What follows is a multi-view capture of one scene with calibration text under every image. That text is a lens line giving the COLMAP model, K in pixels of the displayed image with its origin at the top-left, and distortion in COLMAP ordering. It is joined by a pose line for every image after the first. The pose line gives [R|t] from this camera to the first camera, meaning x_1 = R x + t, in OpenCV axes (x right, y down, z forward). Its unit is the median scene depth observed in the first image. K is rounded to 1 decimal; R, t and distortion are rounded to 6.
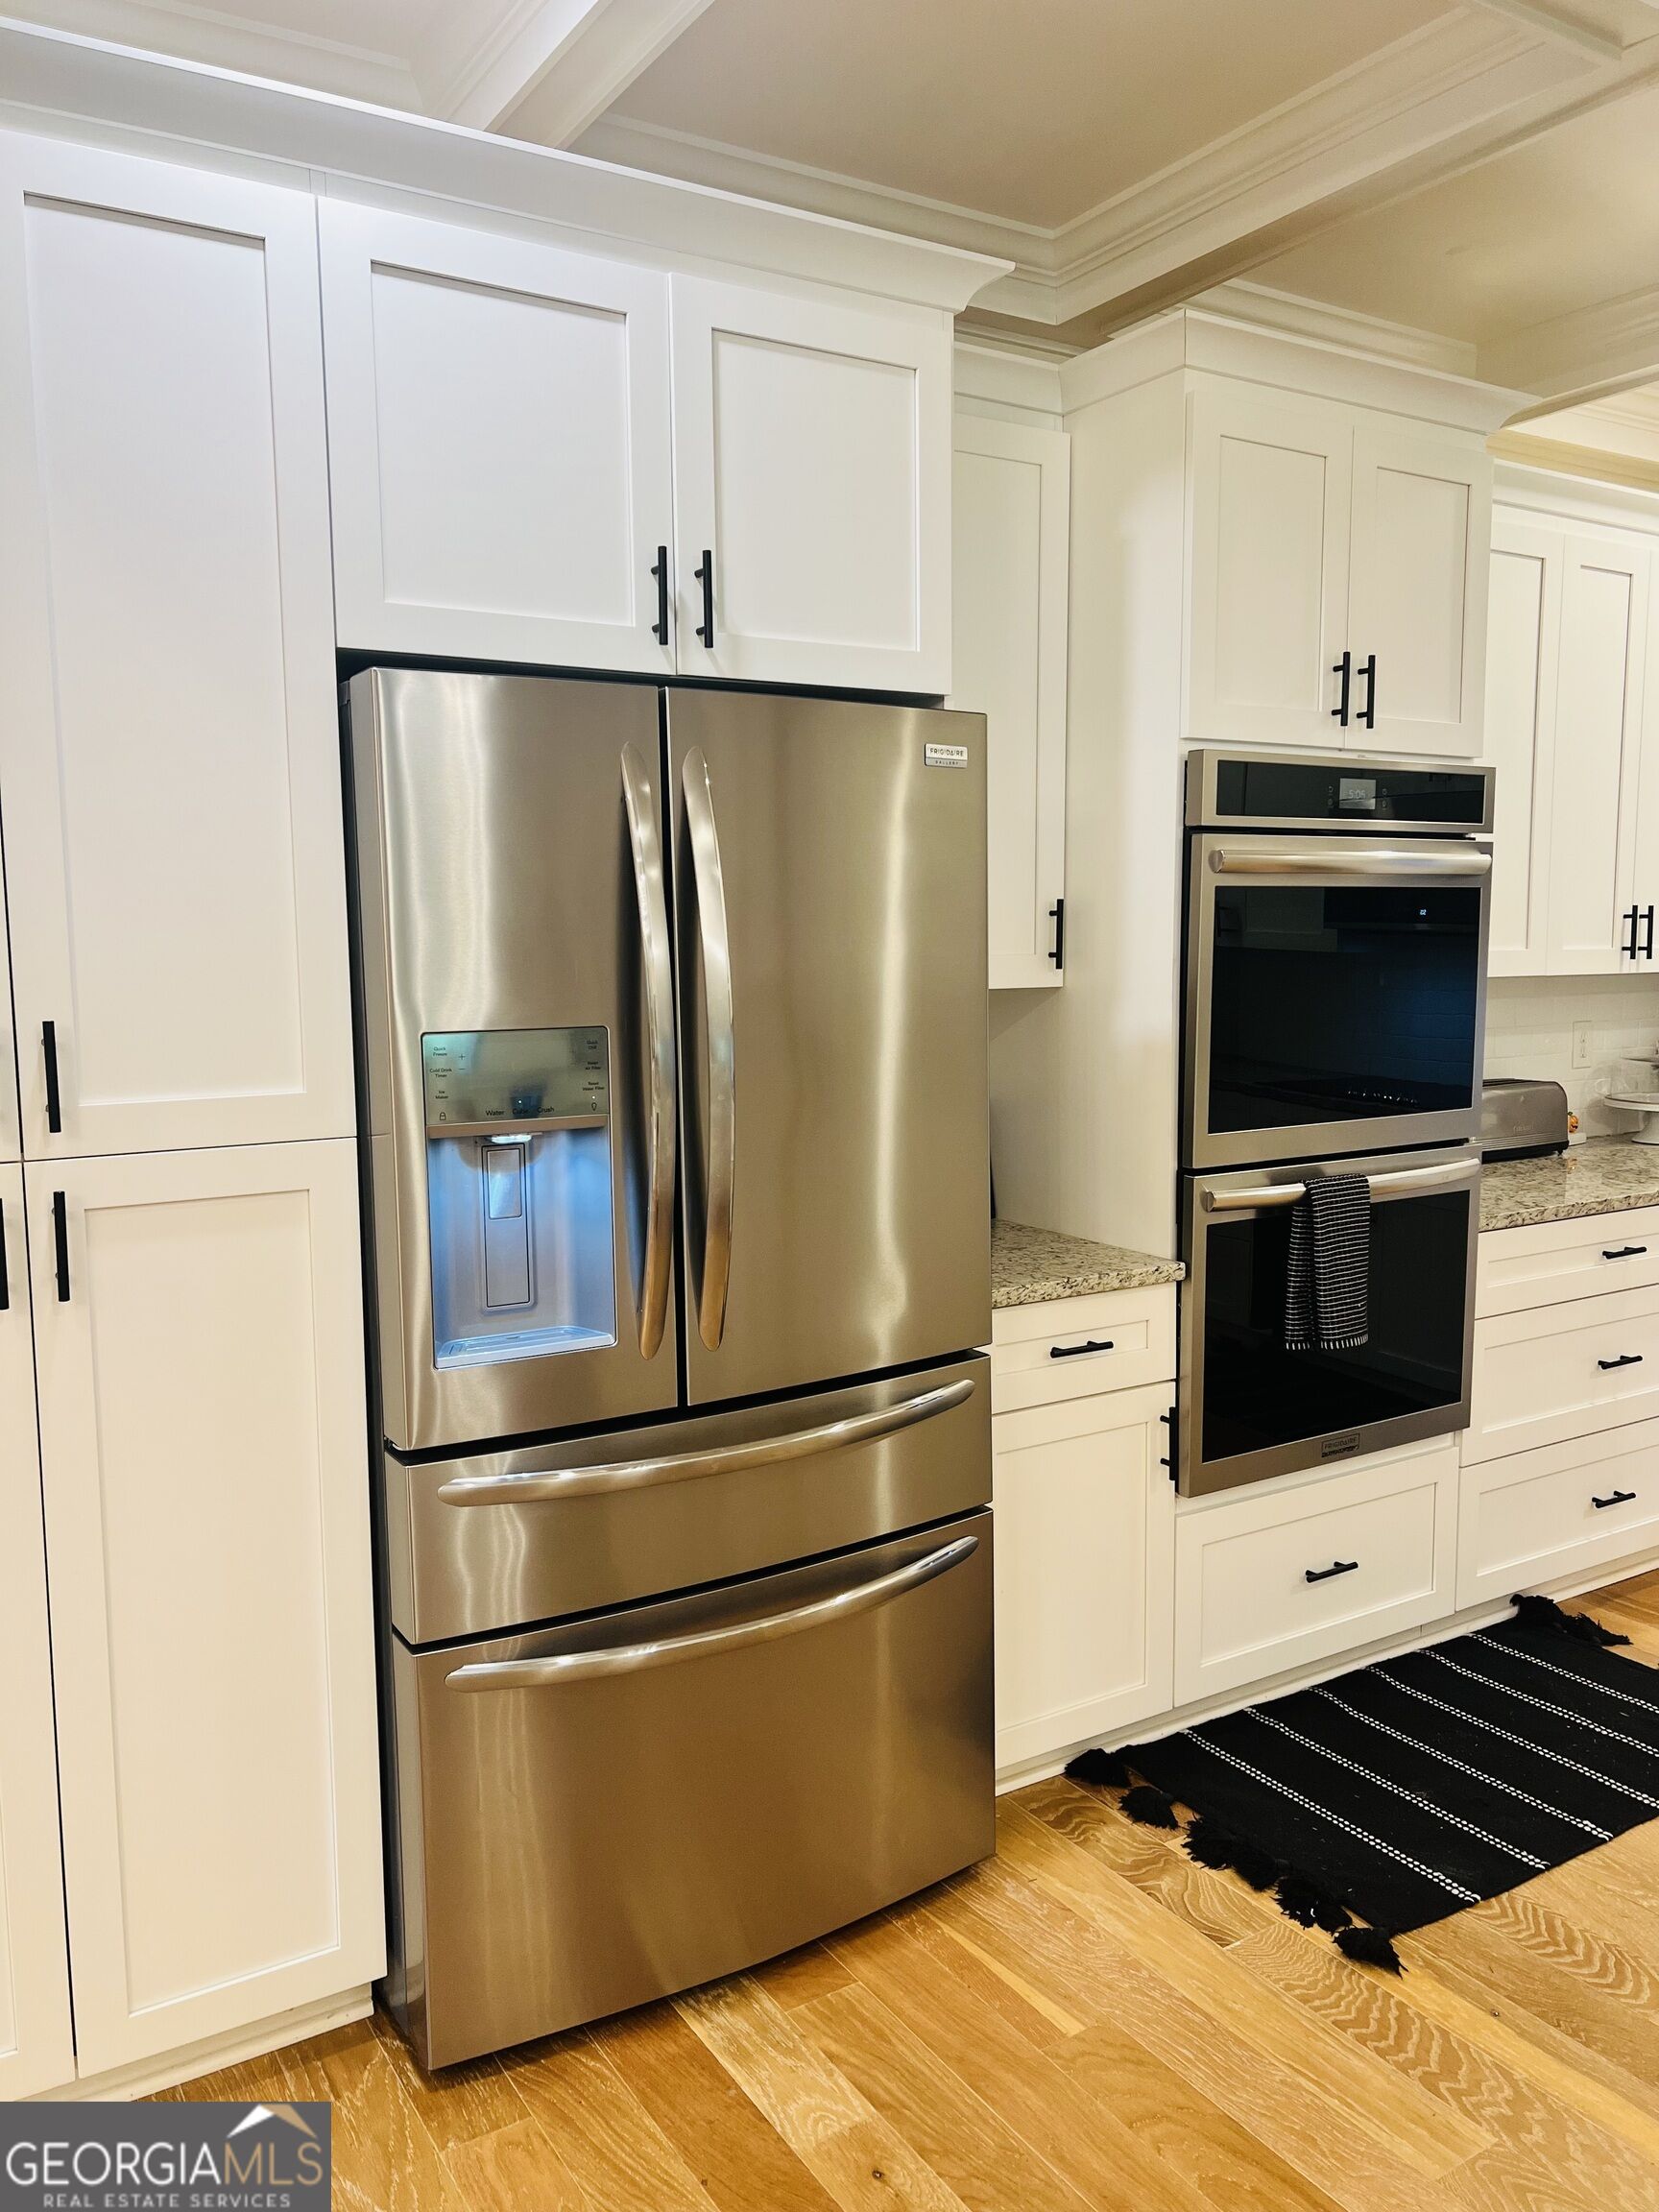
lens RADIAL K [[1666.3, 0, 826.7], [0, 1666.3, 1110.4], [0, 0, 1]] dist [0.063334, -0.074178]
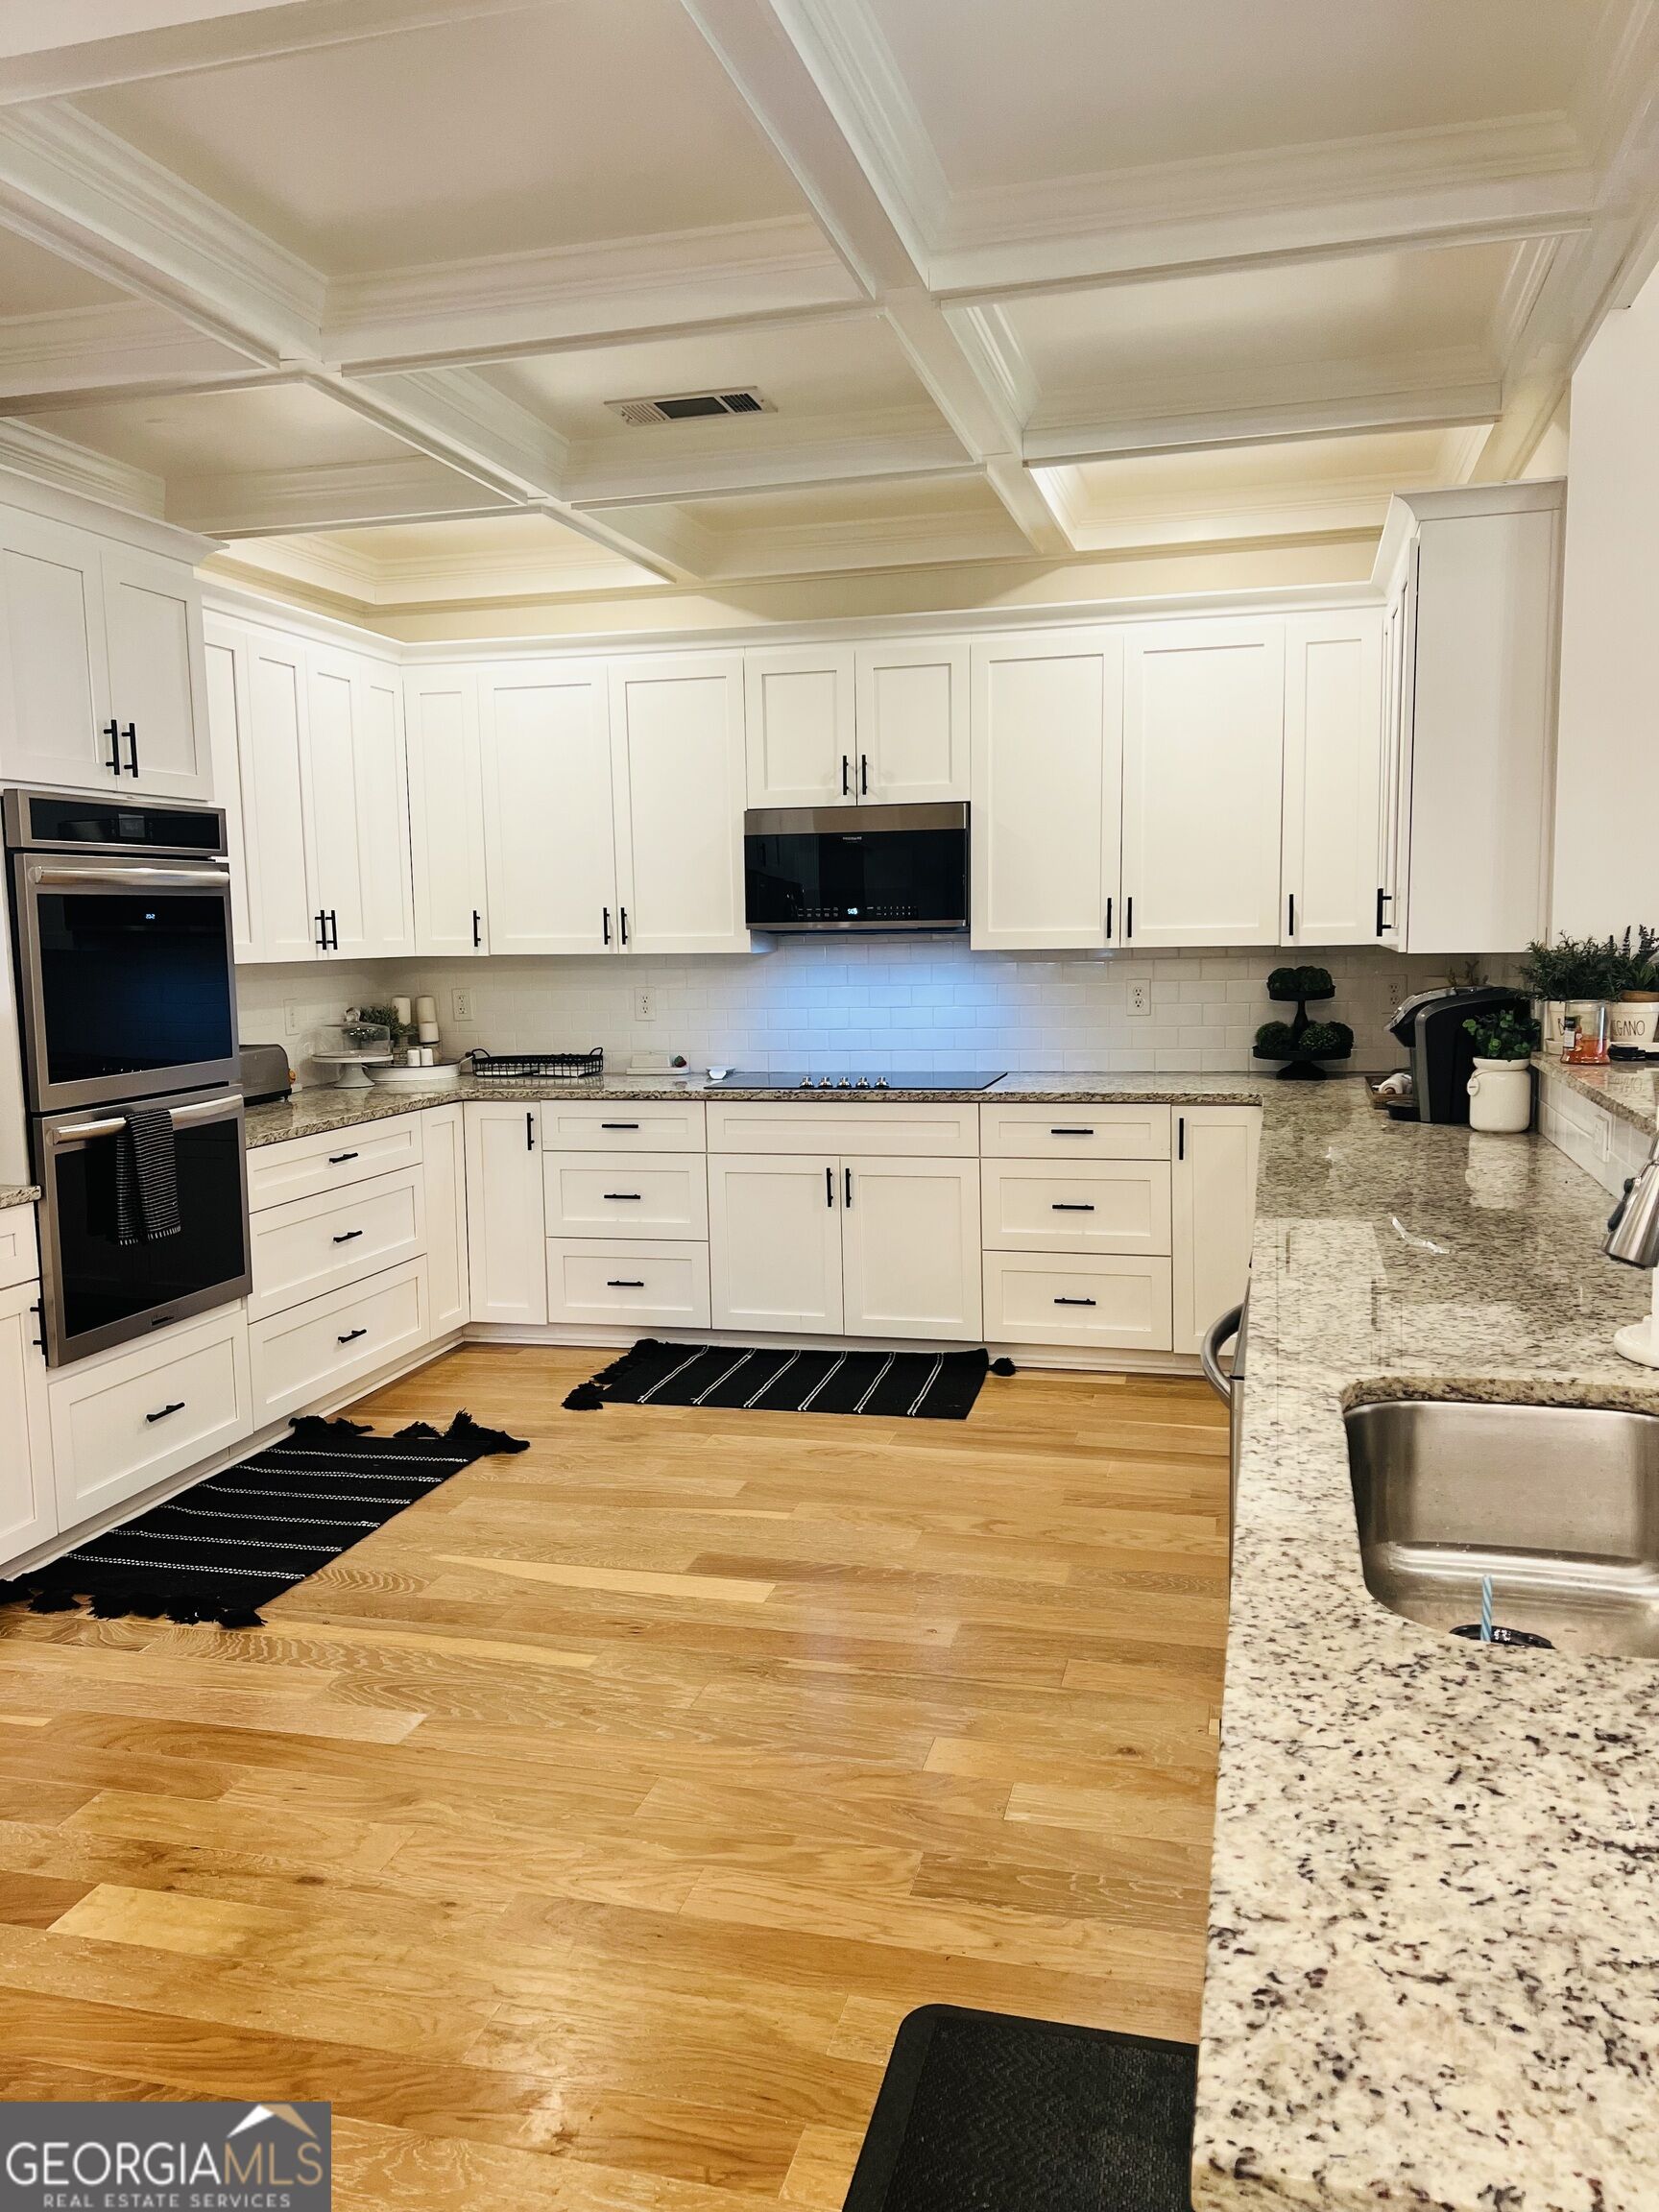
lens RADIAL K [[1666.3, 0, 821.3], [0, 1666.3, 1116.7], [0, 0, 1]] dist [0.063334, -0.074178]
pose [[0.728199, -0.087077, 0.679811, -0.230690], [0.088224, 0.995553, 0.033017, 0.050035], [-0.679663, 0.035932, 0.732644, -0.372621]]
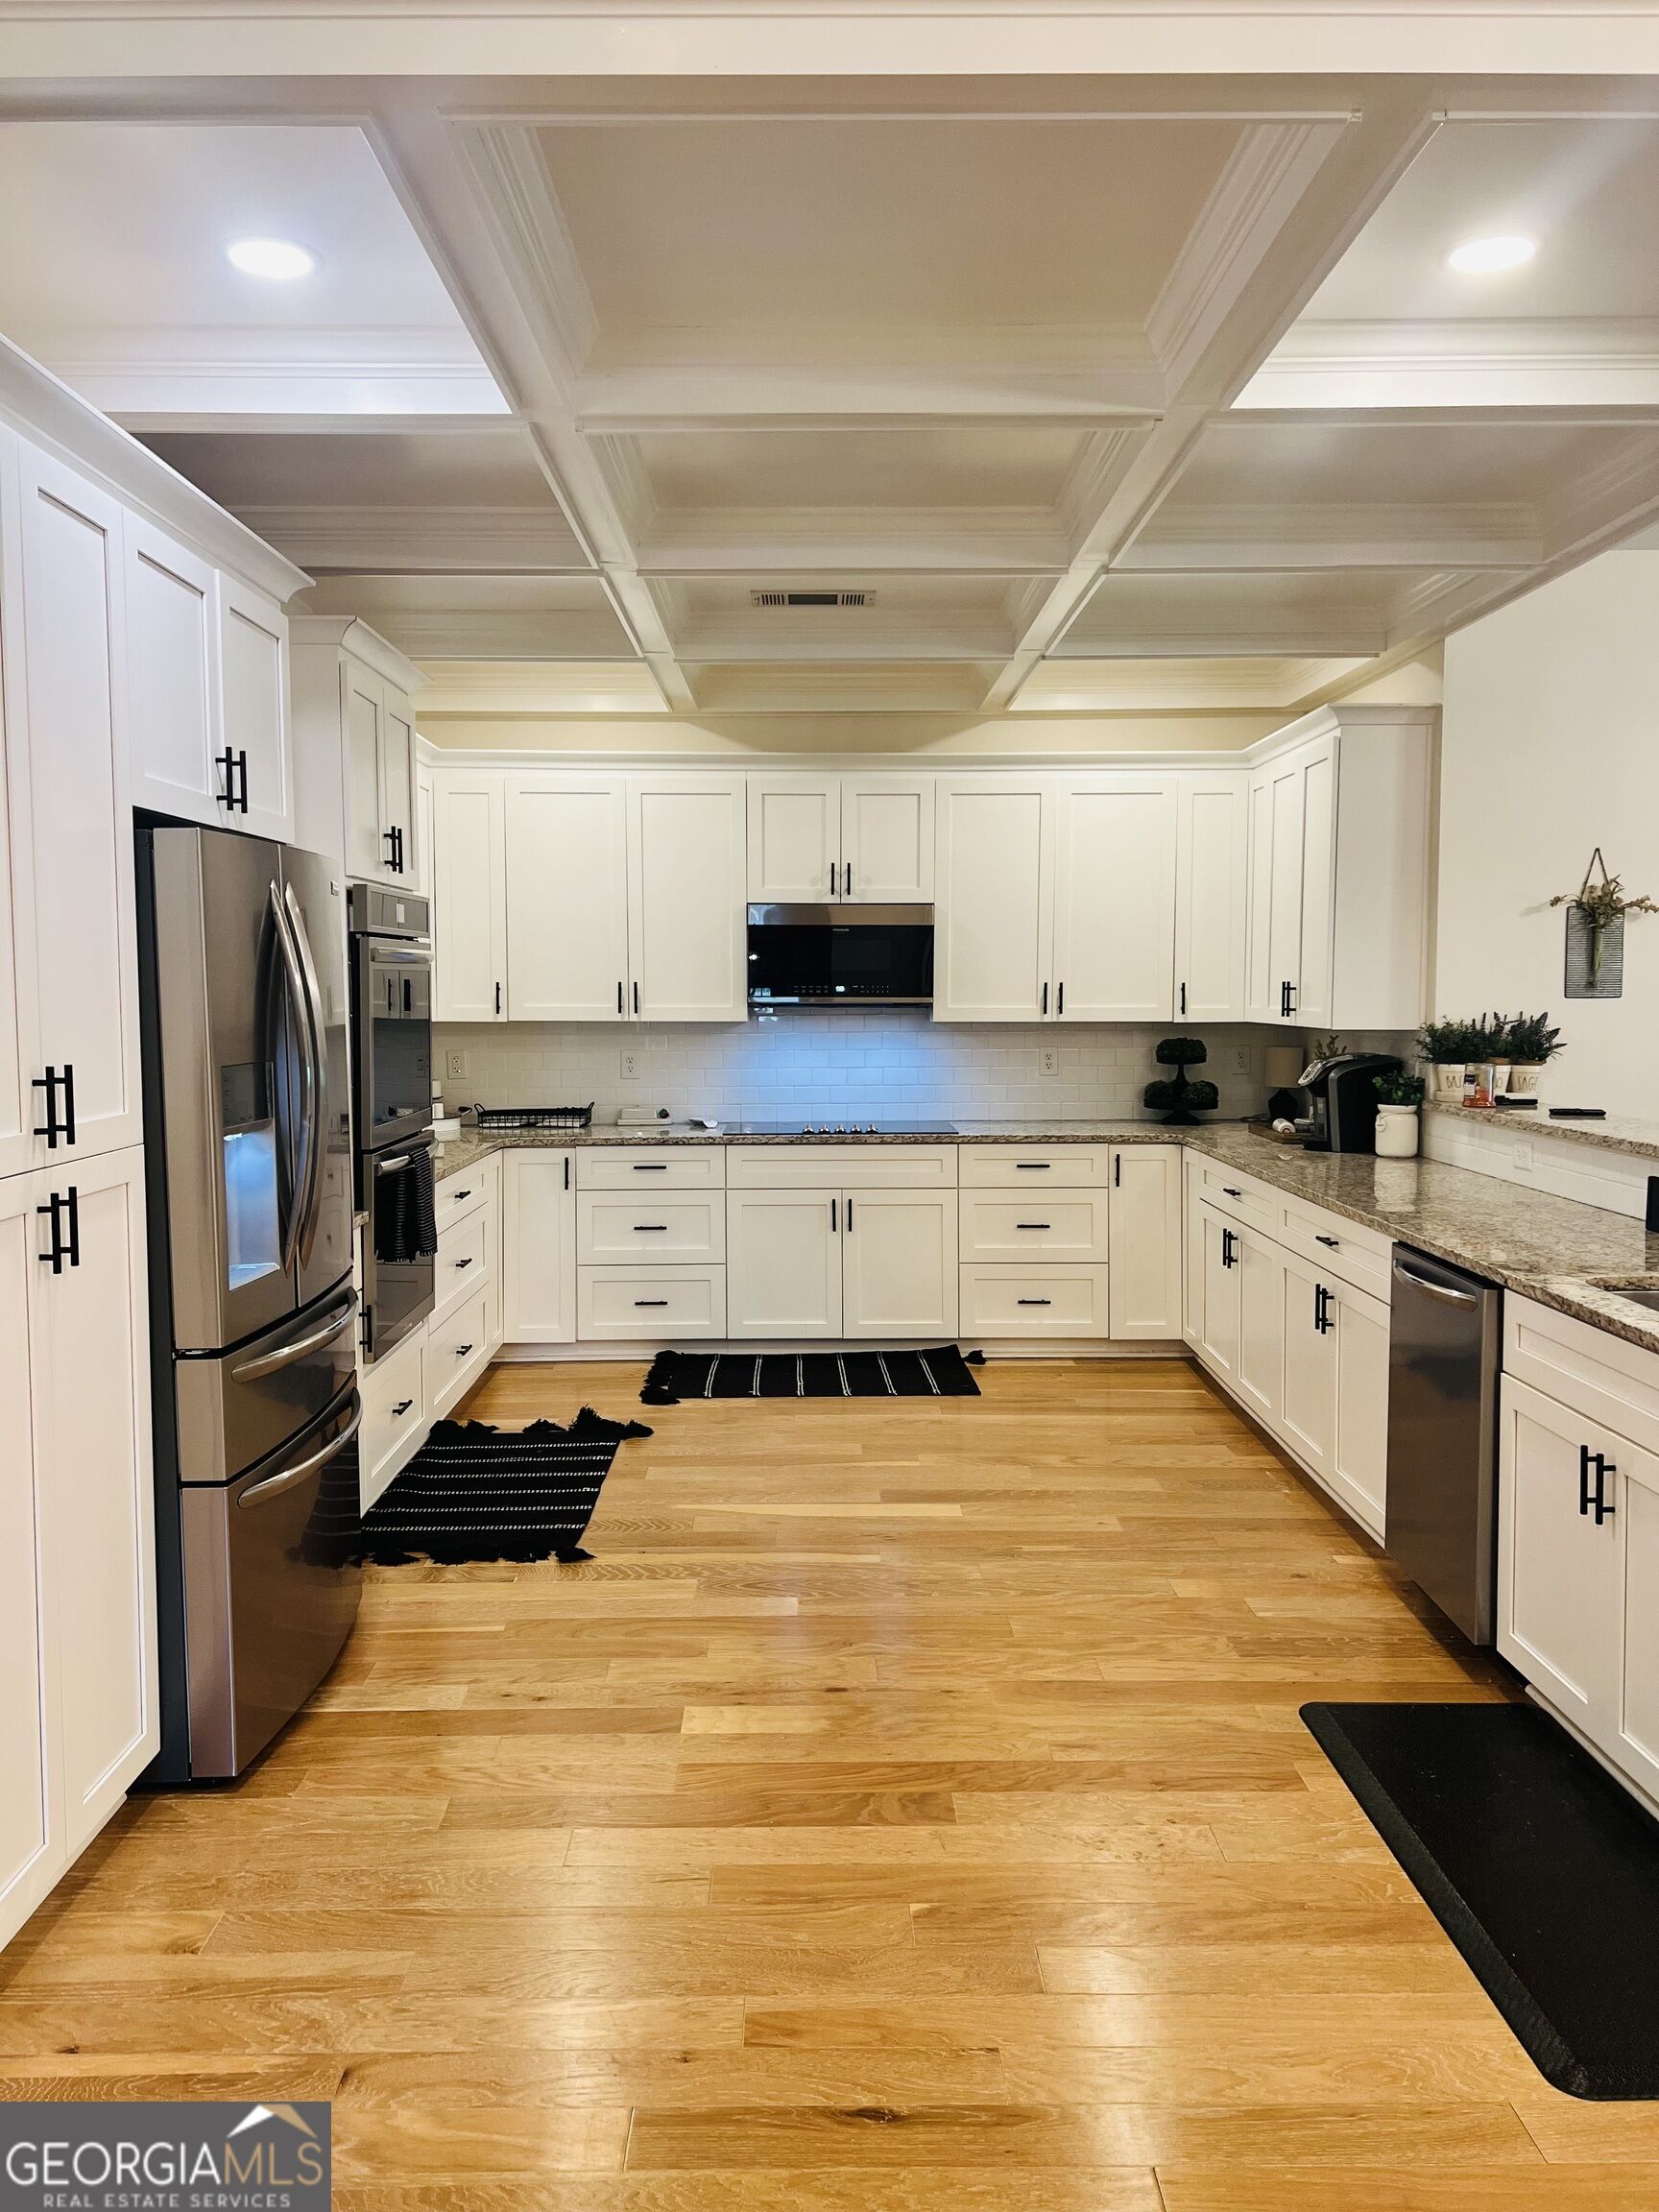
lens RADIAL K [[1666.3, 0, 815.4], [0, 1666.3, 1093.0], [0, 0, 1]] dist [0.063334, -0.074178]
pose [[0.521643, -0.049762, 0.851712, -0.912608], [0.090622, 0.995882, 0.002682, 0.016377], [-0.848337, 0.075785, 0.524004, -0.180423]]
